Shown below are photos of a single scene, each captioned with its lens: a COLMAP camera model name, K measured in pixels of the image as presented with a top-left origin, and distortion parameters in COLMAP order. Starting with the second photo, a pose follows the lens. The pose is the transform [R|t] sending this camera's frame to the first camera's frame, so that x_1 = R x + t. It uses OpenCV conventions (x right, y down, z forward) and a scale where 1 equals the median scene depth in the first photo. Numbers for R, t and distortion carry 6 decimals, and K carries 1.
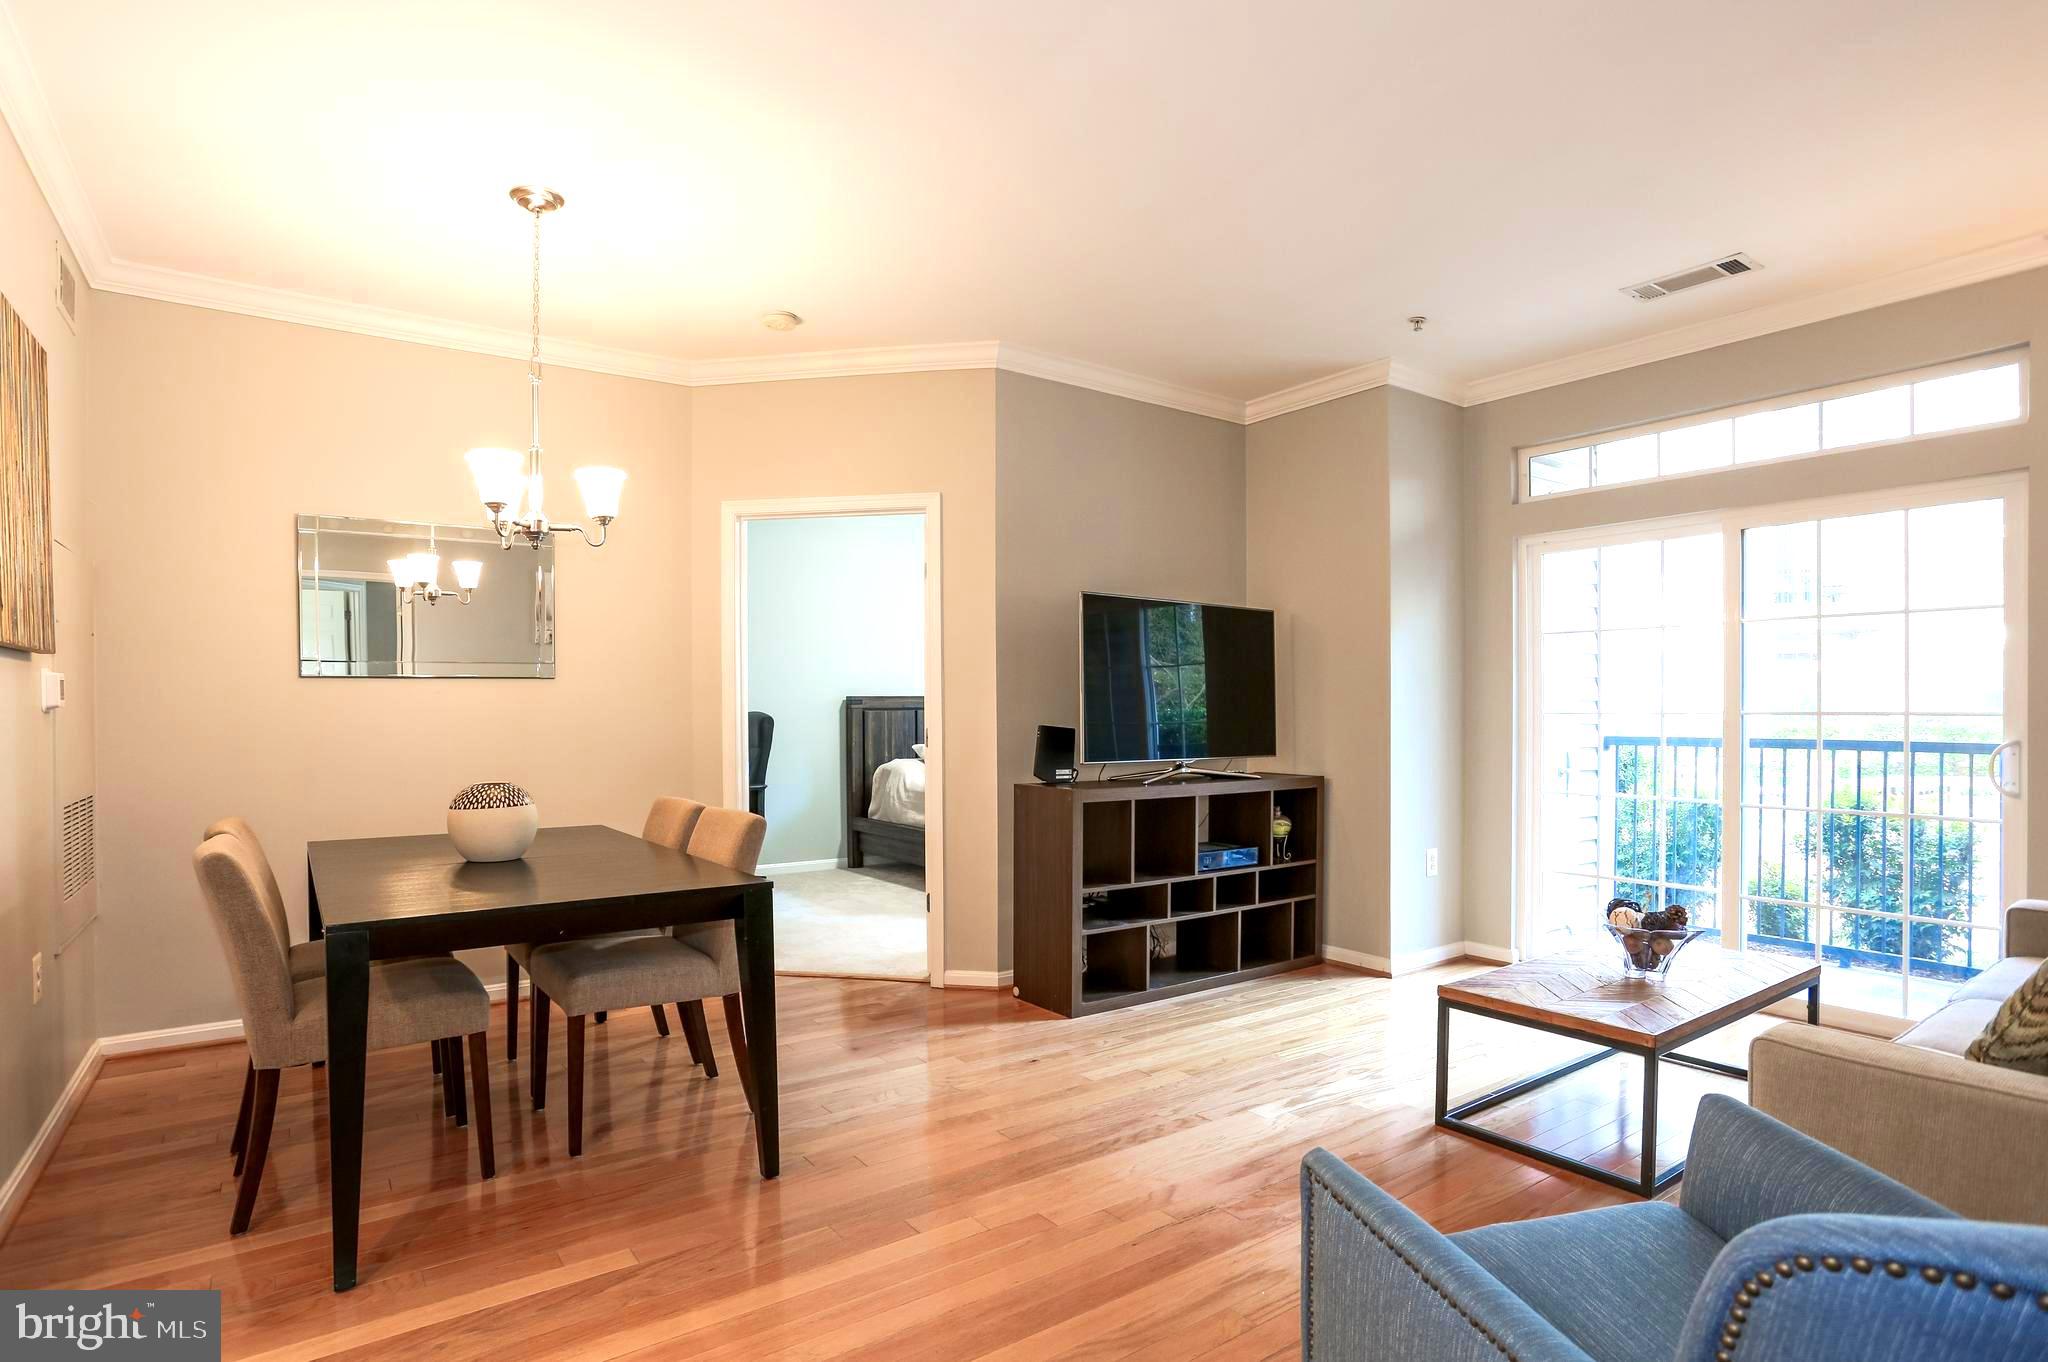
lens RADIAL K [[1057.0, 0, 1010.0], [0, 1057.0, 717.3], [0, 0, 1]] dist [-0.058073, 0.000211]
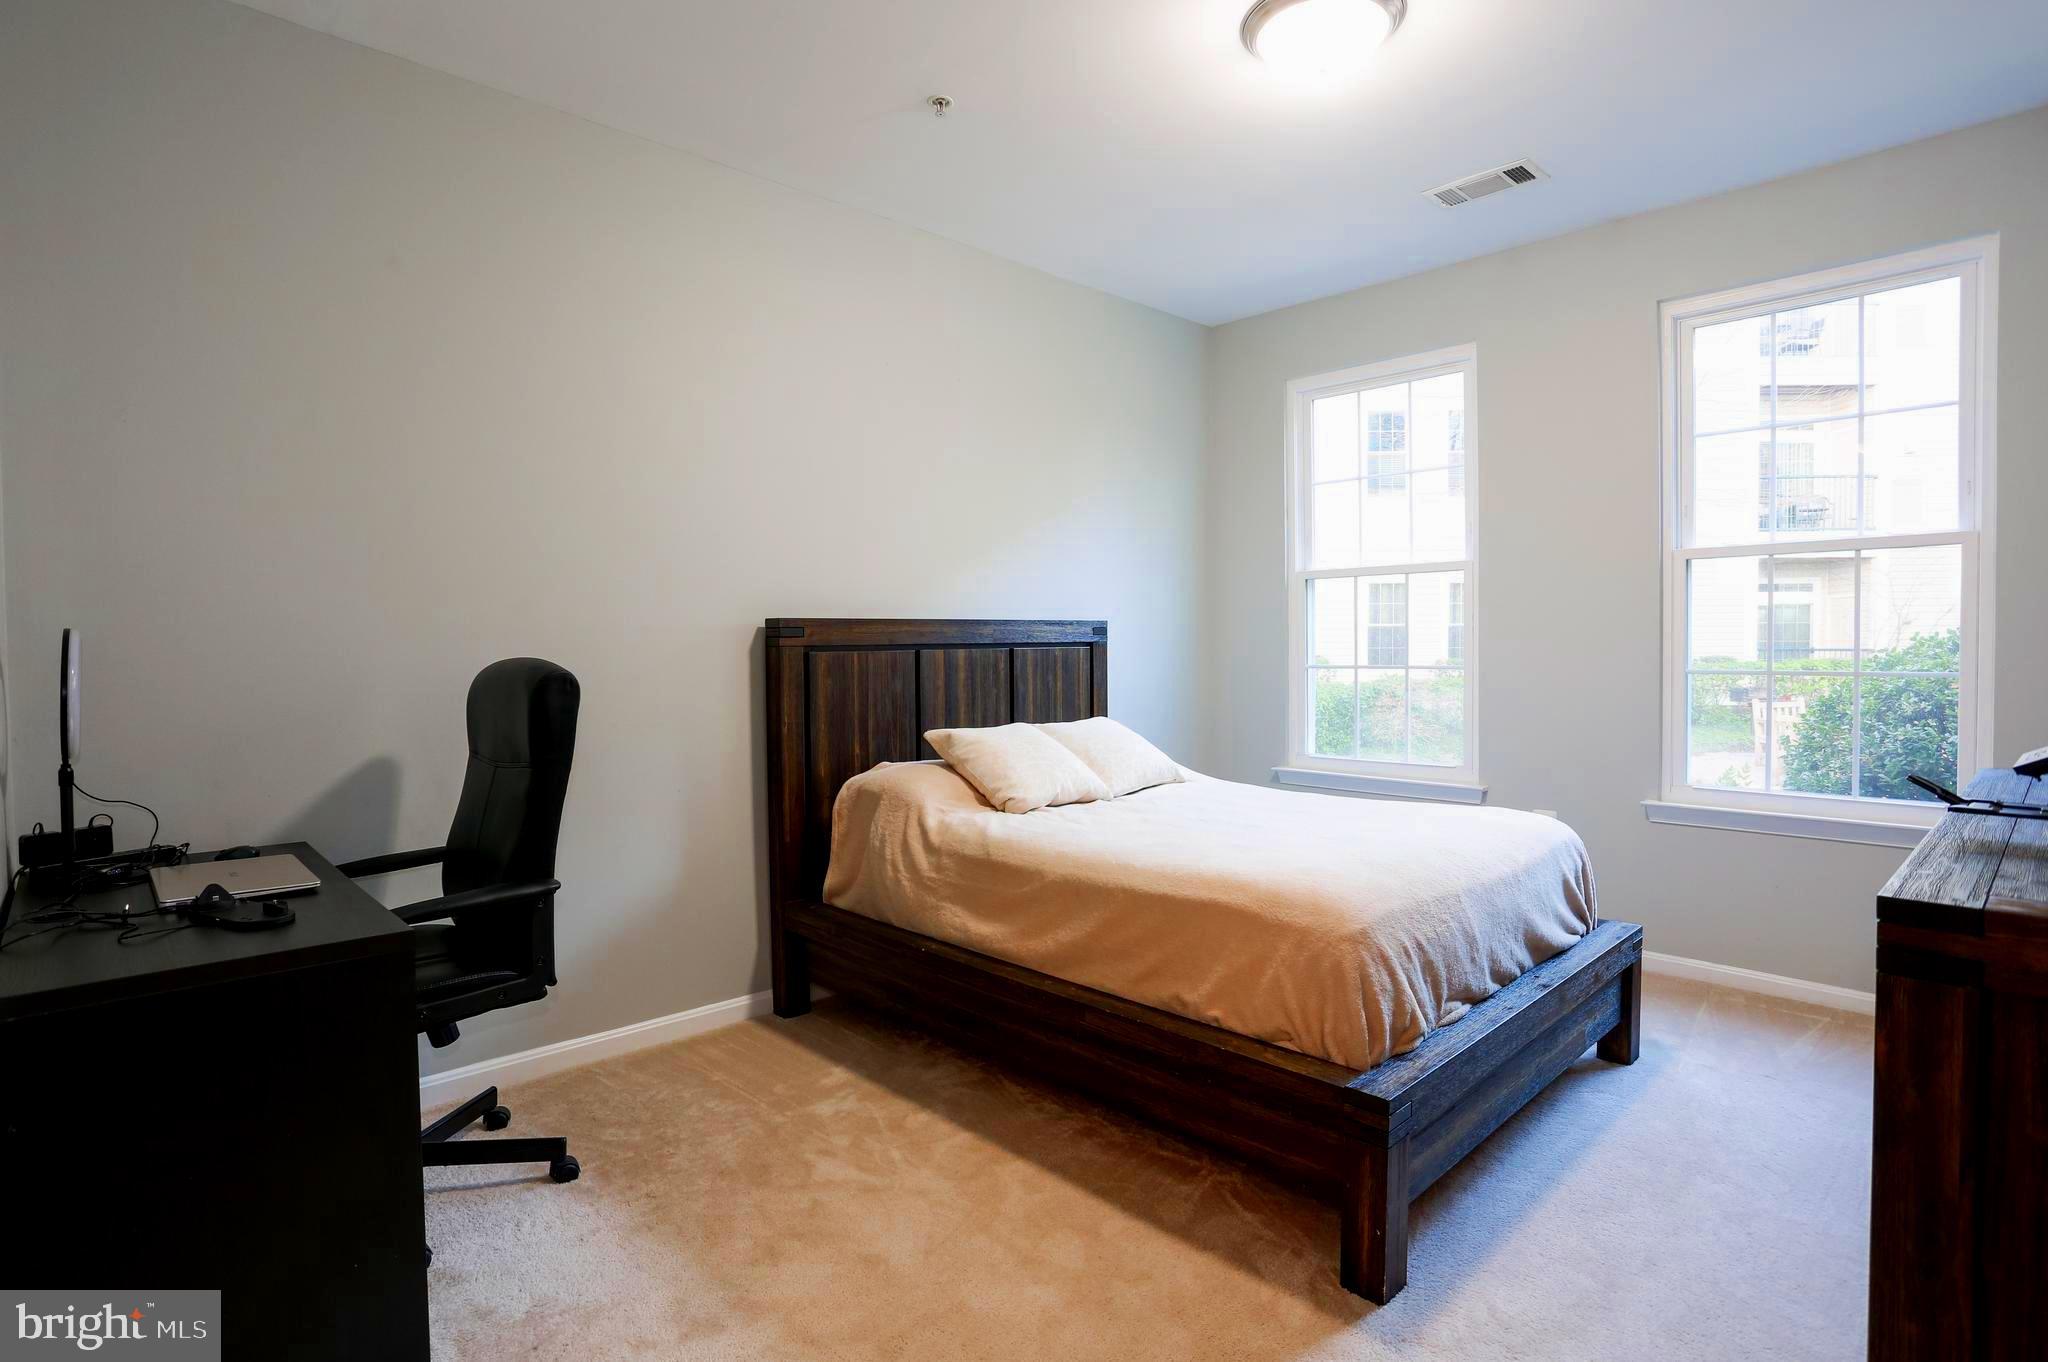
lens RADIAL K [[1020.6, 0, 1016.9], [0, 1020.6, 670.8], [0, 0, 1]] dist [-0.074261, 0.035058]
pose [[0.987715, -0.006228, 0.156142, -0.120122], [0.003454, 0.999832, 0.018028, -0.005687], [-0.156228, -0.017267, 0.987570, 0.582688]]
